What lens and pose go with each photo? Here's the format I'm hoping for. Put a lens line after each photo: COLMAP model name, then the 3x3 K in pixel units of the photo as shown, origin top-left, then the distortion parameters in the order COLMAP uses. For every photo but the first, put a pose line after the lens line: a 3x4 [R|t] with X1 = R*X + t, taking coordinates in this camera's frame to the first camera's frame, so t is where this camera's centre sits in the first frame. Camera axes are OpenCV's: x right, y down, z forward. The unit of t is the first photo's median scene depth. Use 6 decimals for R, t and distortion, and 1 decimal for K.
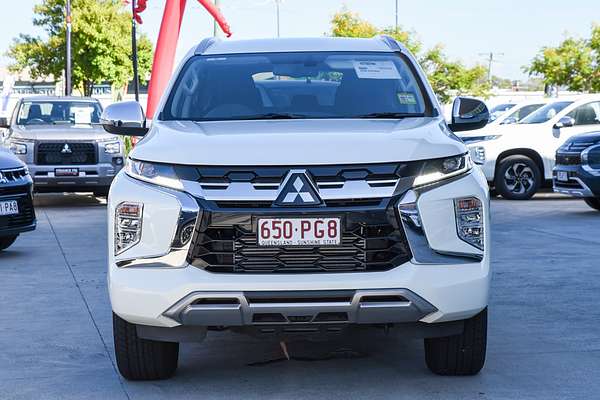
lens RADIAL K [[1093.3, 0, 299.8], [0, 1093.3, 200.2], [0, 0, 1]] dist [-0.300994, 0.000000]
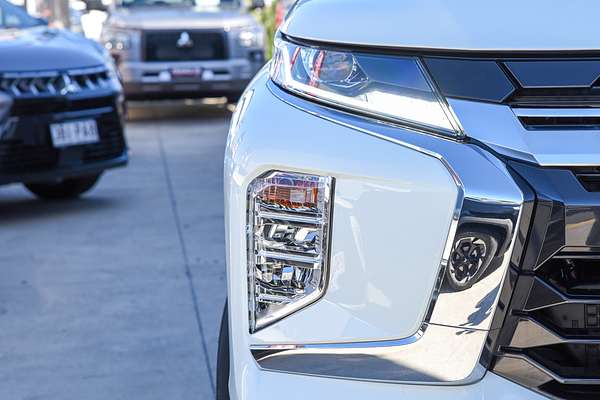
lens RADIAL K [[1201.1, 0, 302.2], [0, 1201.1, 200.7], [0, 0, 1]] dist [0.236764, 0.000000]
pose [[0.991358, -0.008282, -0.130924, -0.059356], [0.019329, 0.996335, 0.083329, -0.010964], [0.129754, -0.085140, 0.987884, 0.360291]]
